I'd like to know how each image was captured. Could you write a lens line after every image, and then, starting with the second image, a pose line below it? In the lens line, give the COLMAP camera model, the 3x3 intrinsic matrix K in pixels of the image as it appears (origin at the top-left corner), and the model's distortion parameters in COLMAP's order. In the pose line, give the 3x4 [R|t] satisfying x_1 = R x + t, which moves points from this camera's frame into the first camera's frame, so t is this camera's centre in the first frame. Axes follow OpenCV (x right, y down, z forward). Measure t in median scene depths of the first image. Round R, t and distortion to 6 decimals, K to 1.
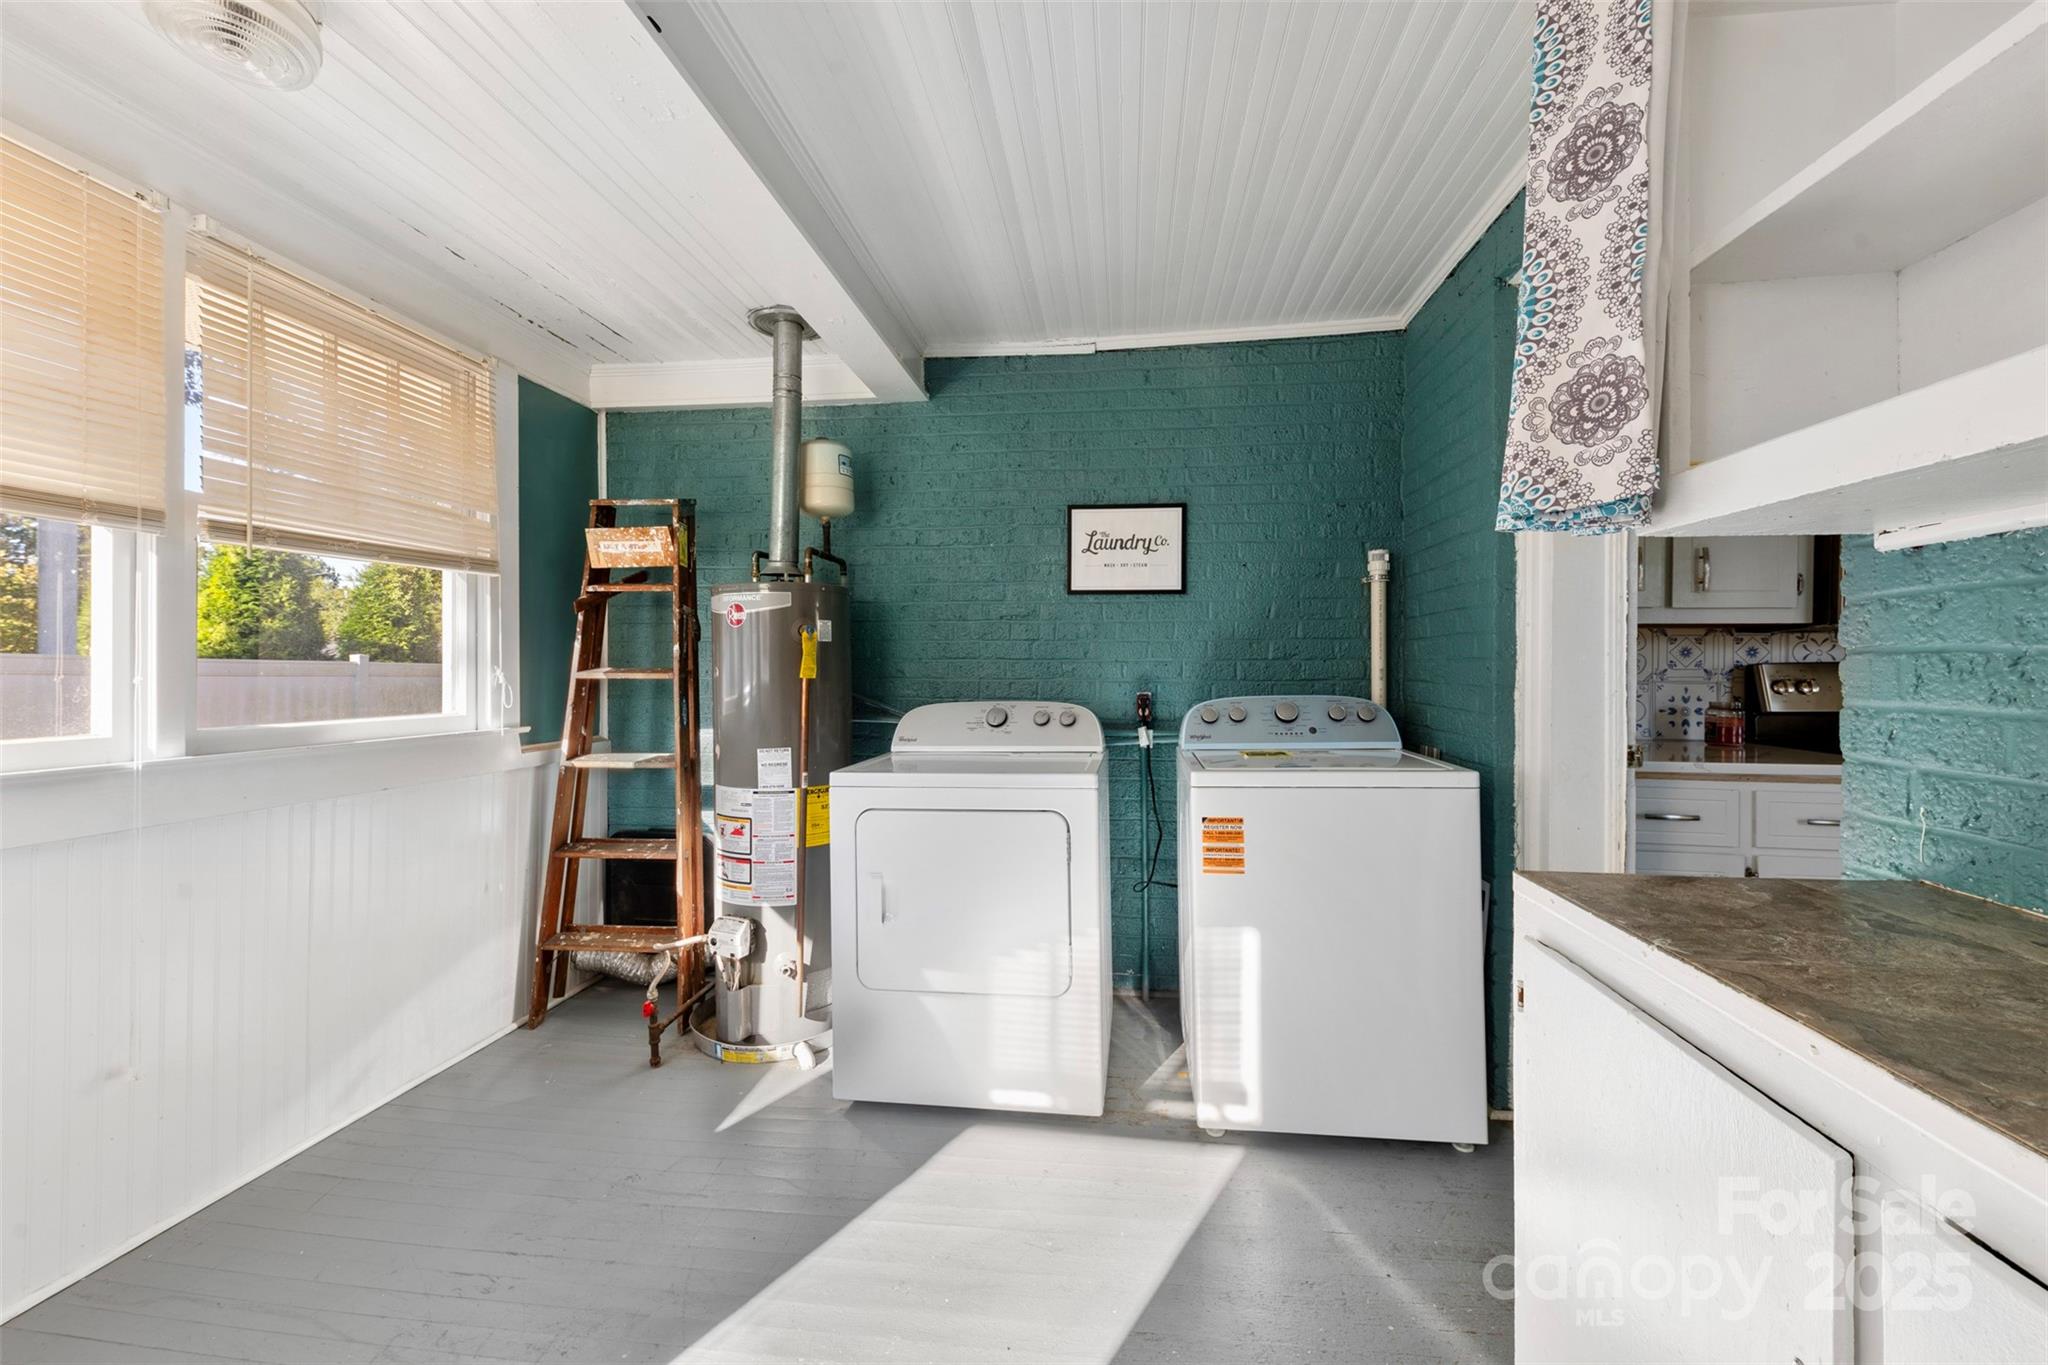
lens RADIAL K [[799.2, 0, 1038.0], [0, 799.2, 673.0], [0, 0, 1]] dist [0.018834, -0.005076]
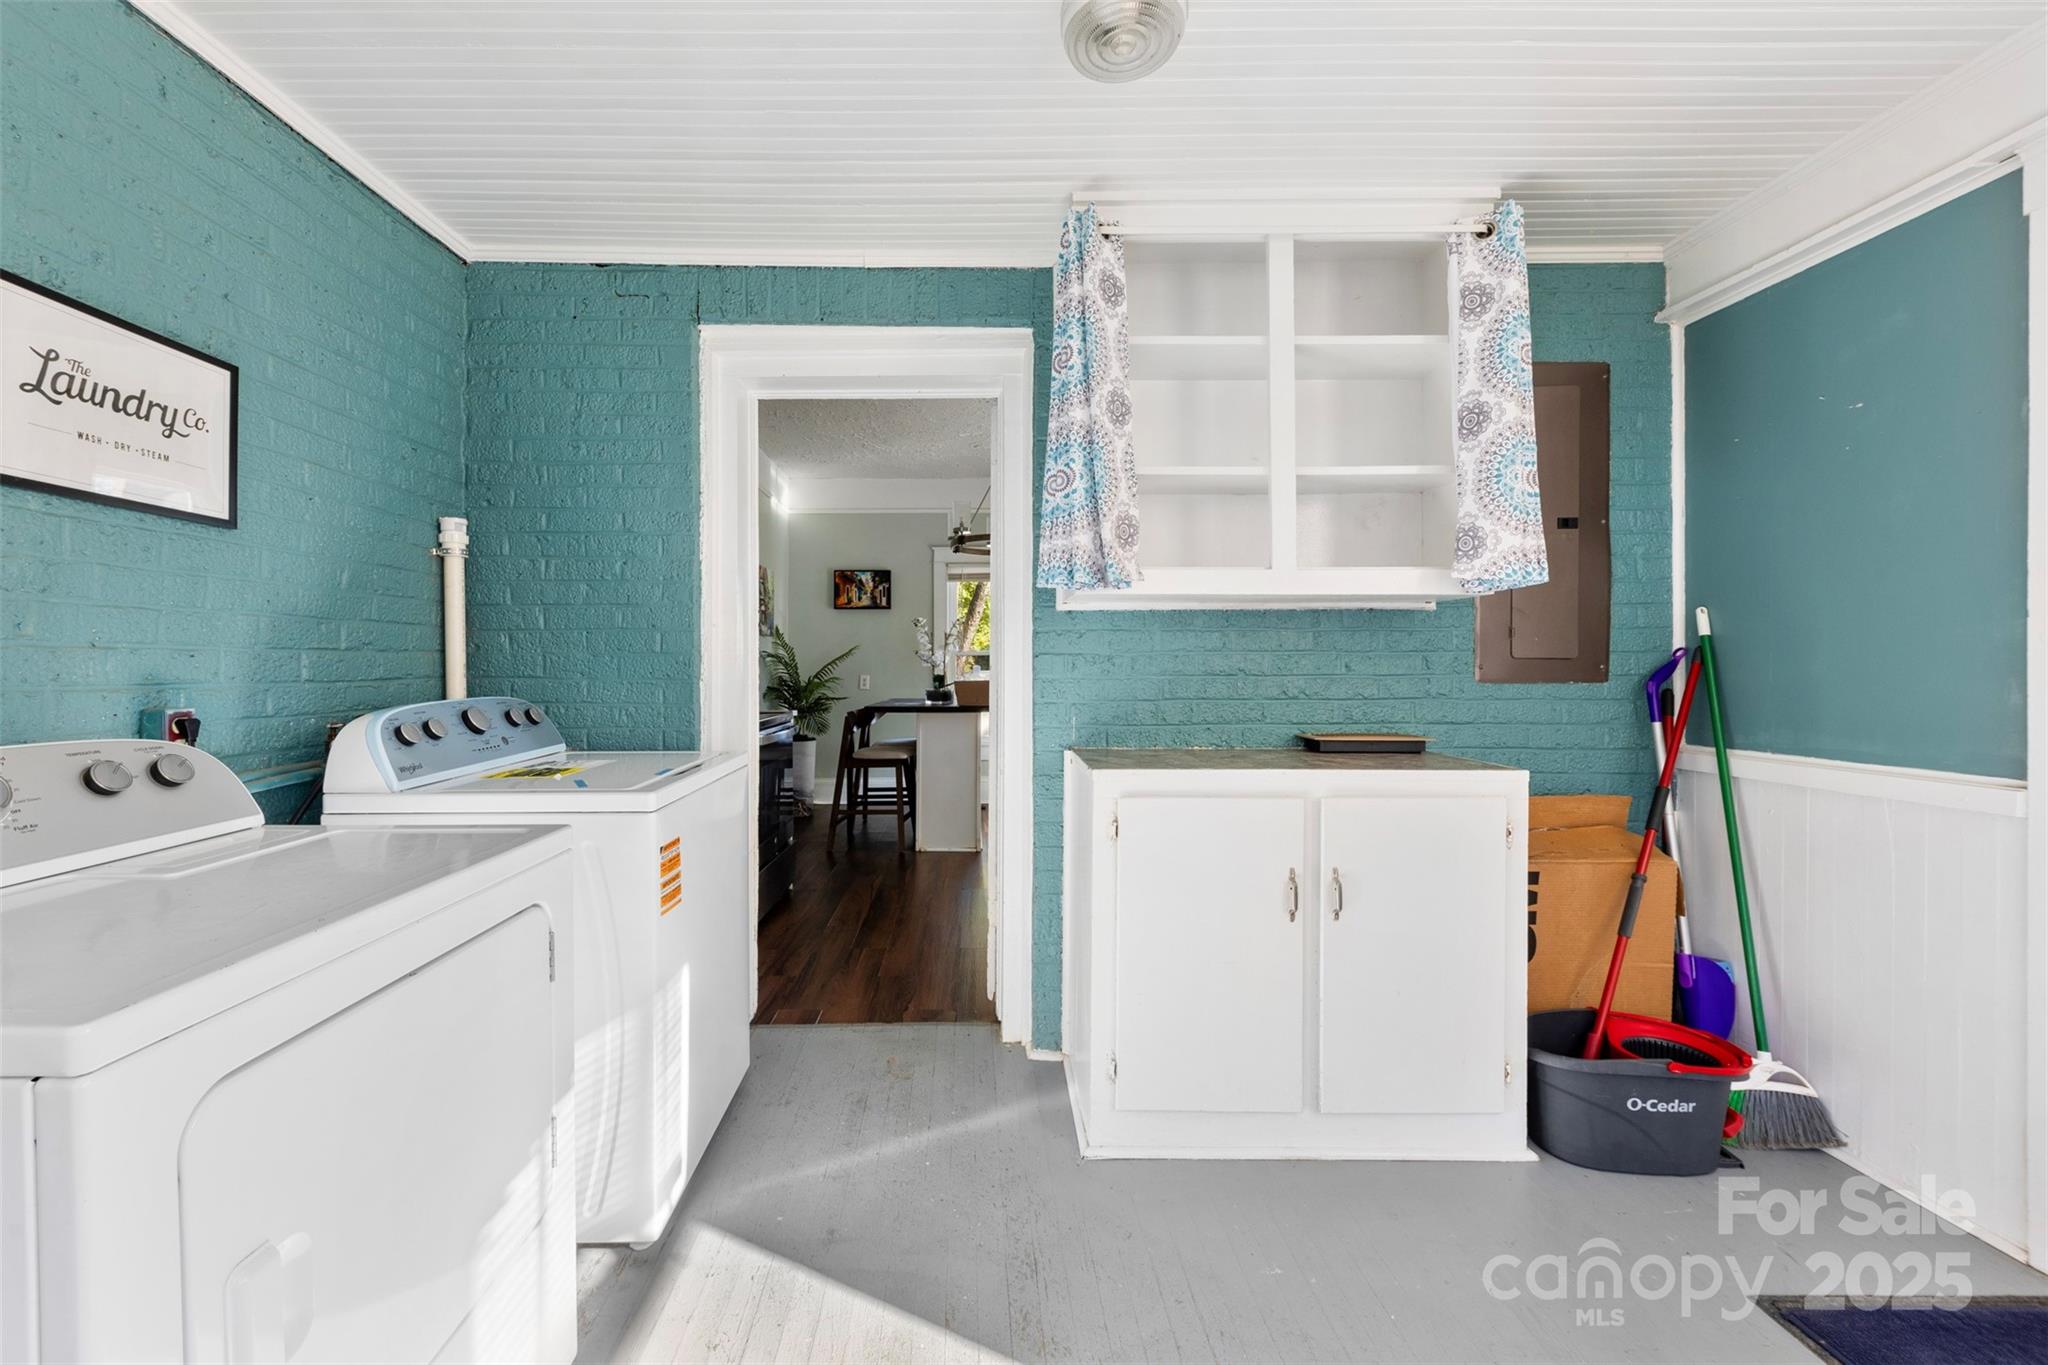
lens RADIAL K [[799.2, 0, 981.9], [0, 799.2, 673.3], [0, 0, 1]] dist [0.018834, -0.005076]
pose [[-0.130993, -0.009600, 0.991337, -0.478338], [0.010821, 0.999880, 0.011112, 0.001022], [-0.991324, 0.012183, -0.130873, 0.601242]]
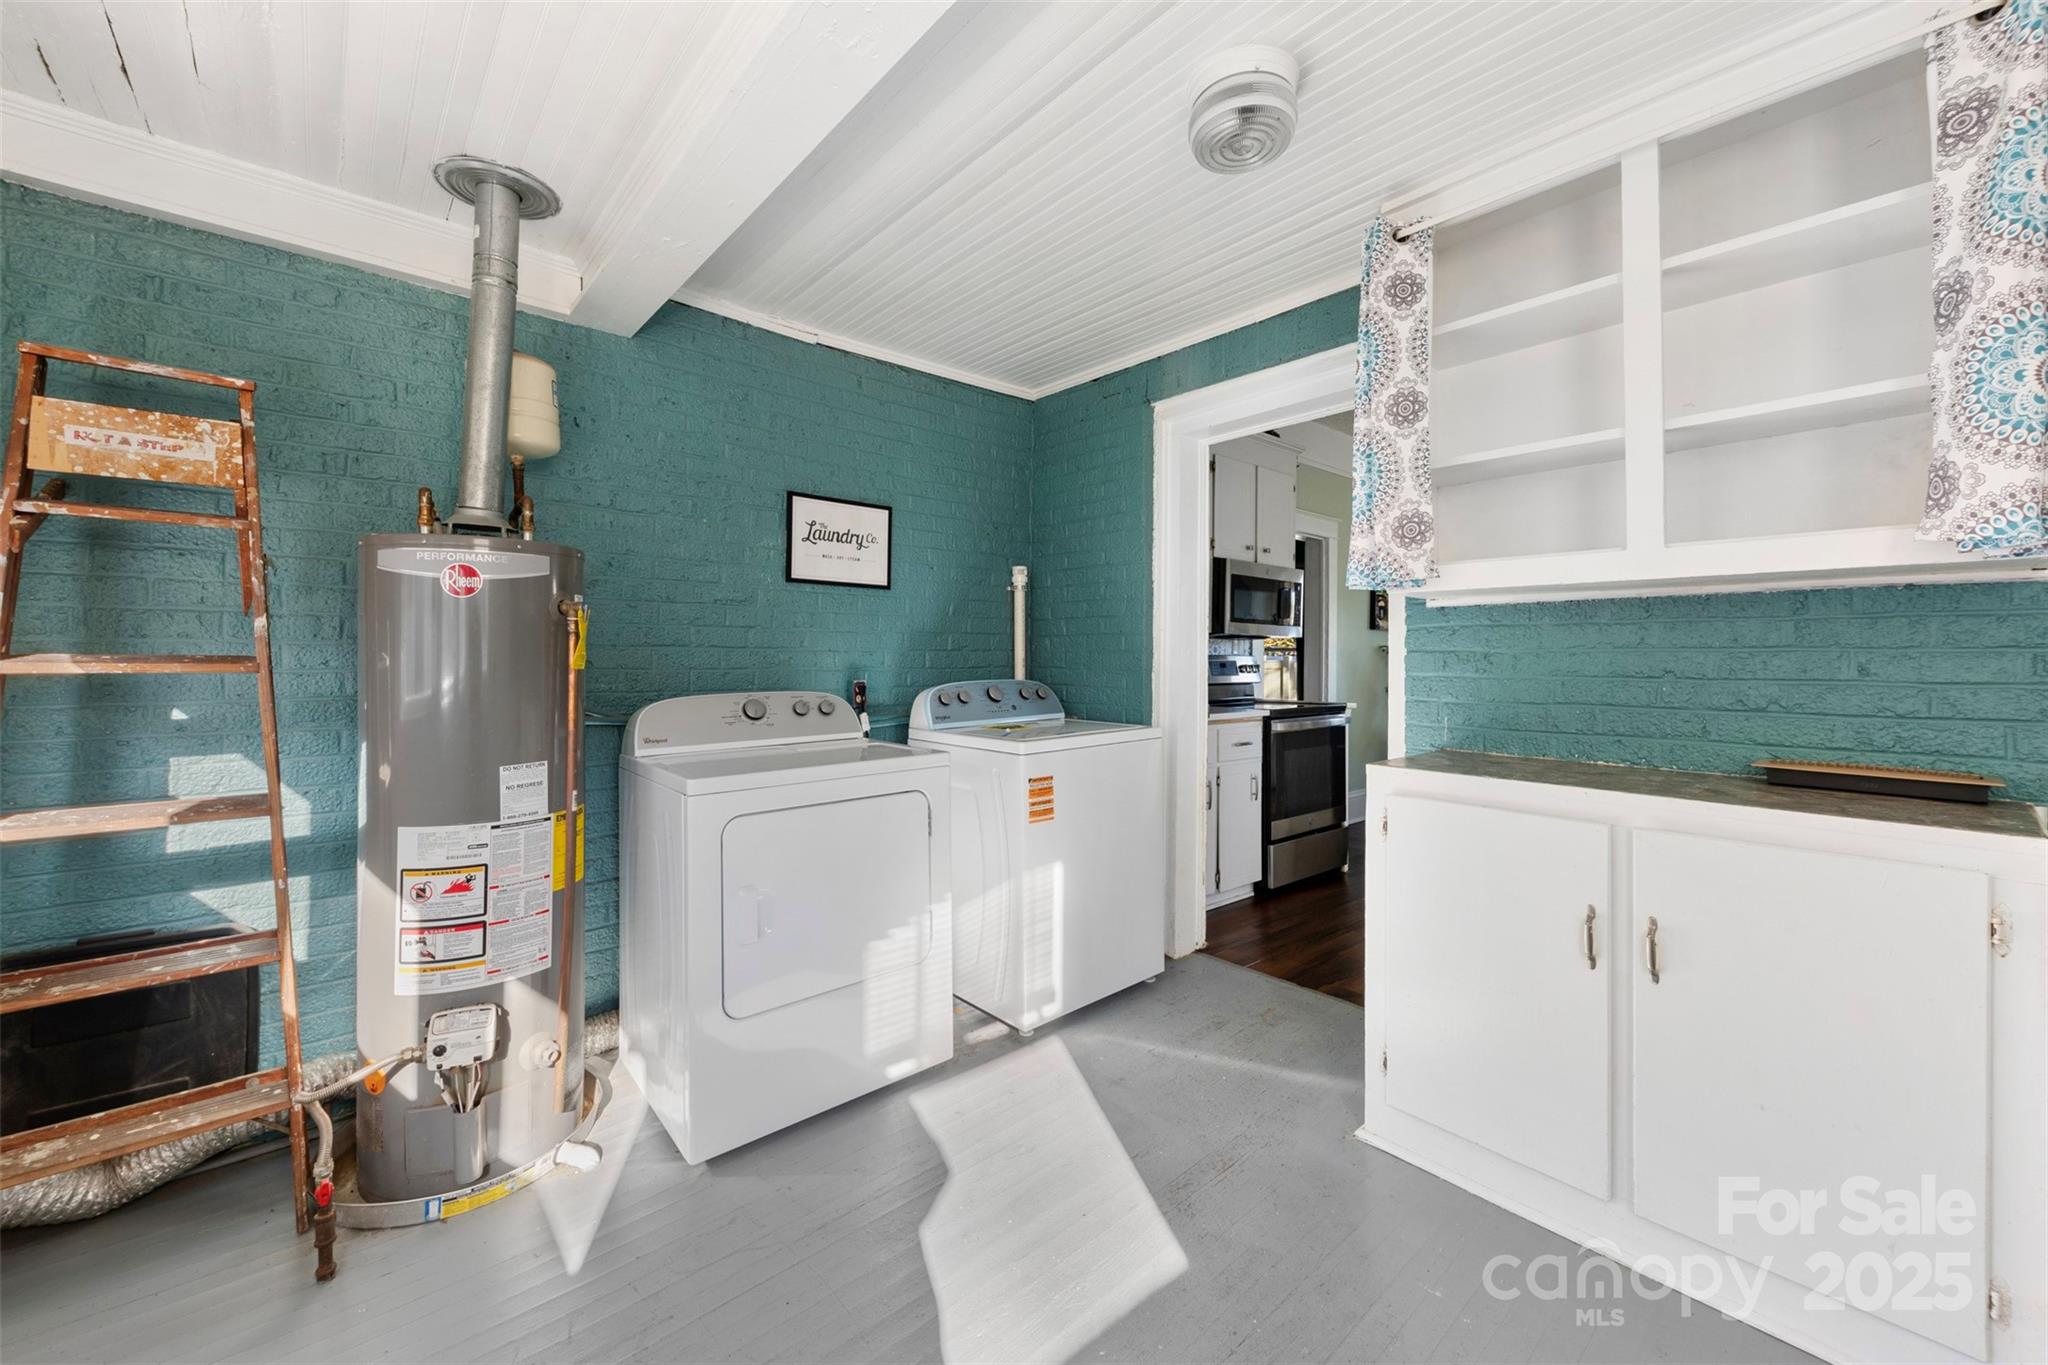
lens RADIAL K [[799.2, 0, 1046.8], [0, 799.2, 658.1], [0, 0, 1]] dist [0.018834, -0.005076]
pose [[0.653169, 0.002521, 0.757208, -0.541667], [0.002310, 0.999983, -0.005323, 0.000883], [-0.757209, 0.005226, 0.653152, 0.133796]]
